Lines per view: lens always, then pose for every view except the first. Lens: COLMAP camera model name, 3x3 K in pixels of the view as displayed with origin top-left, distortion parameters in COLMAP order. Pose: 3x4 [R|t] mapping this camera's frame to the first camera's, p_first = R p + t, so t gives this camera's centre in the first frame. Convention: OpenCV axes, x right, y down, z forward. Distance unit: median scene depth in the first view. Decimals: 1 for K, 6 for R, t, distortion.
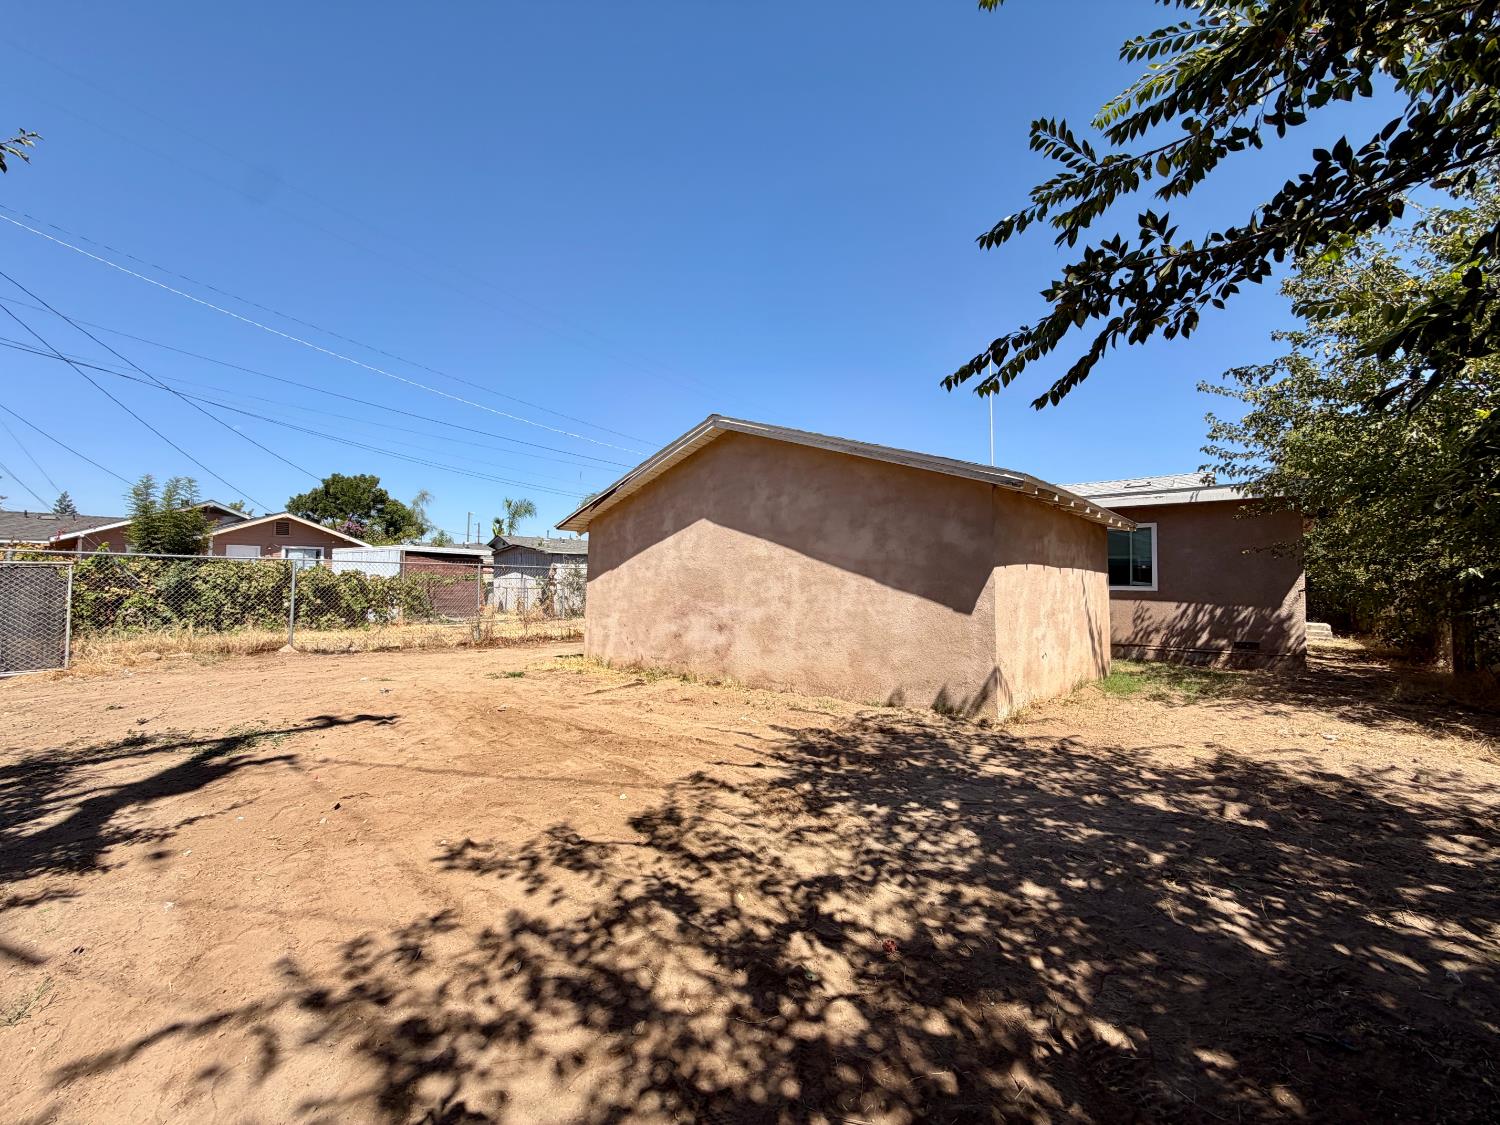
lens RADIAL K [[597.3, 0, 745.2], [0, 597.3, 561.9], [0, 0, 1]] dist [0.000216, -0.000293]
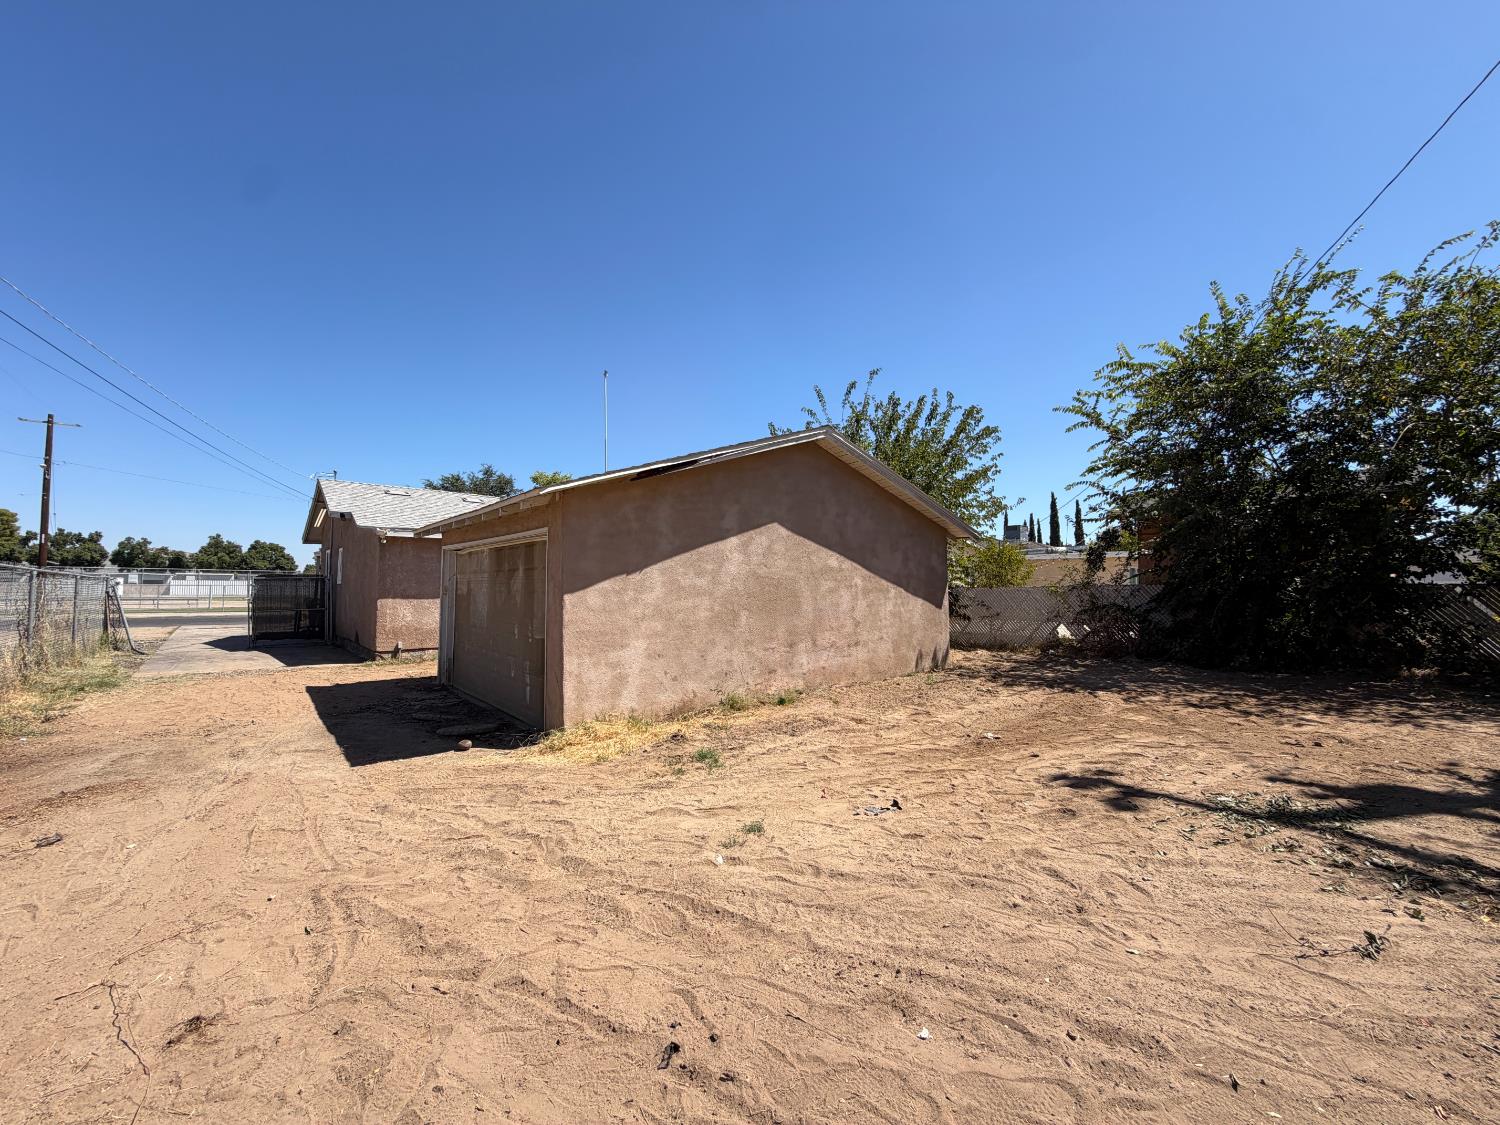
lens RADIAL K [[597.3, 0, 746.2], [0, 597.3, 563.9], [0, 0, 1]] dist [0.000216, -0.000293]
pose [[0.153445, 0.033127, 0.987602, -1.056679], [-0.032239, 0.999074, -0.028503, 0.020290], [-0.987631, -0.027466, 0.154371, 0.969517]]
